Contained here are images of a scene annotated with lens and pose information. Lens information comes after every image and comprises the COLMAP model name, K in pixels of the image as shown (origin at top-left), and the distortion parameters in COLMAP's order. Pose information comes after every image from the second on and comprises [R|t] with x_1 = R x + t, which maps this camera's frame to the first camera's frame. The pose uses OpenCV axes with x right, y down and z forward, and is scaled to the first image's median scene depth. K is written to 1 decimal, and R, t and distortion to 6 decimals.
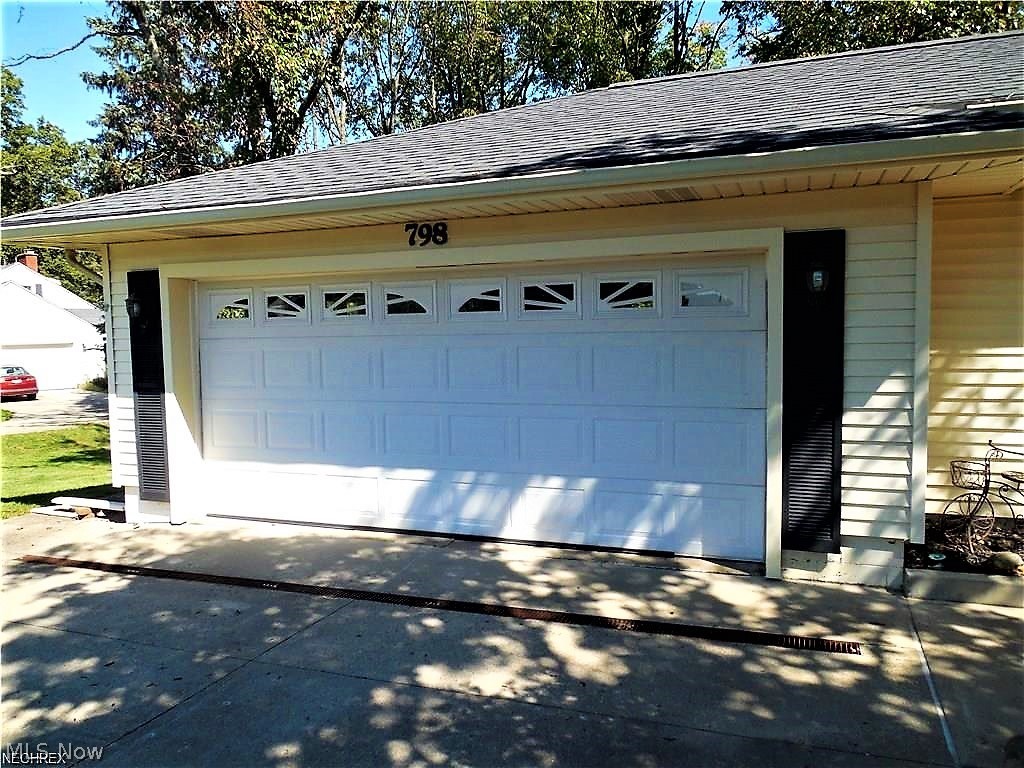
lens RADIAL K [[756.5, 0, 512.0], [0, 756.5, 384.0], [0, 0, 1]] dist [-0.001494, -0.000323]
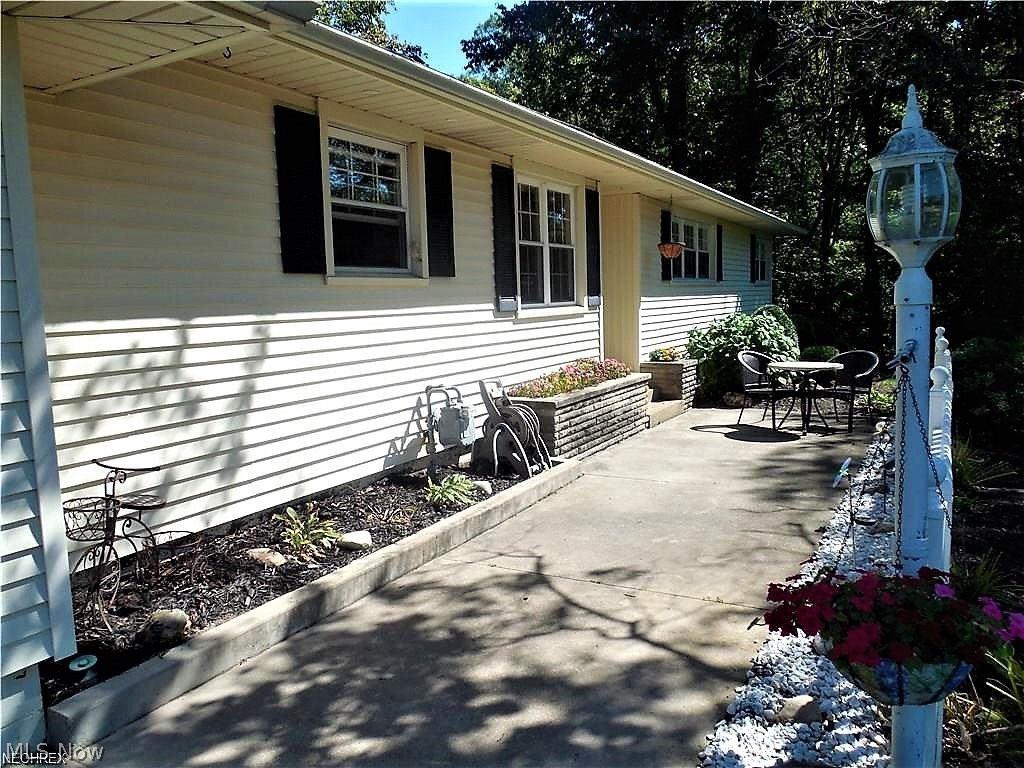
lens RADIAL K [[756.5, 0, 512.0], [0, 756.5, 384.0], [0, 0, 1]] dist [-0.001494, -0.000323]
pose [[0.146227, -0.099631, 0.984221, 0.035815], [0.095539, 0.991687, 0.086192, -0.015064], [-0.984627, 0.081428, 0.154530, 0.560932]]
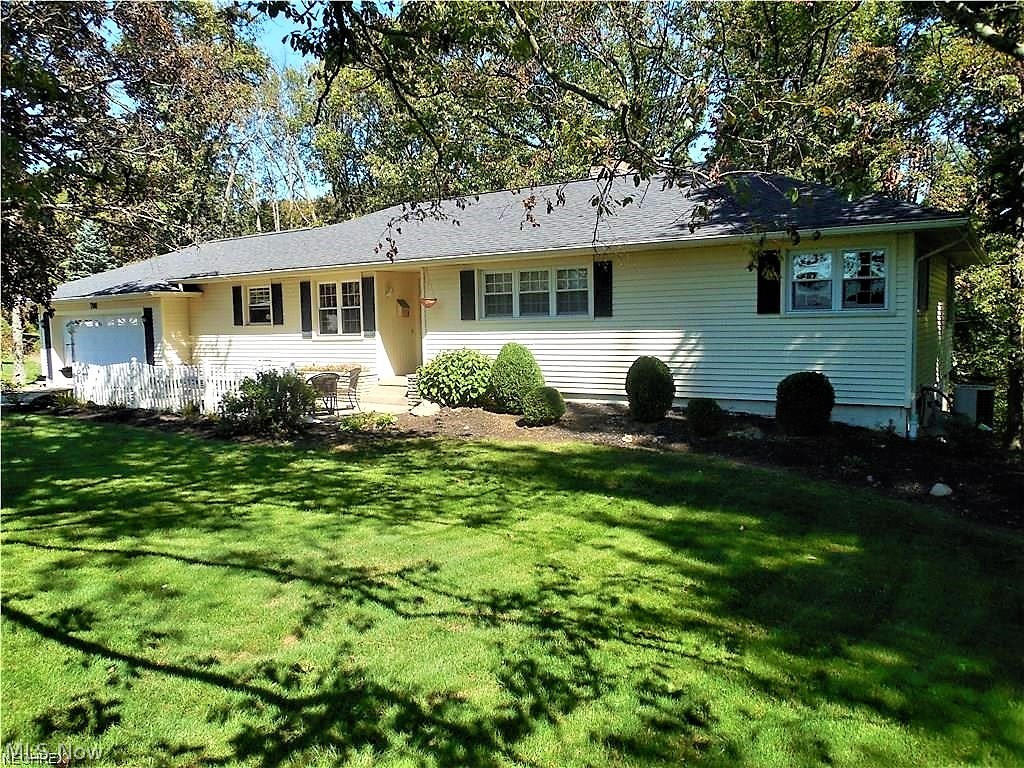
lens RADIAL K [[756.5, 0, 512.0], [0, 756.5, 384.0], [0, 0, 1]] dist [-0.001494, -0.000323]
pose [[0.975561, 0.011734, -0.219414, 3.207584], [-0.007280, 0.999751, 0.021096, 0.114262], [0.219607, -0.018983, 0.975404, -2.552984]]
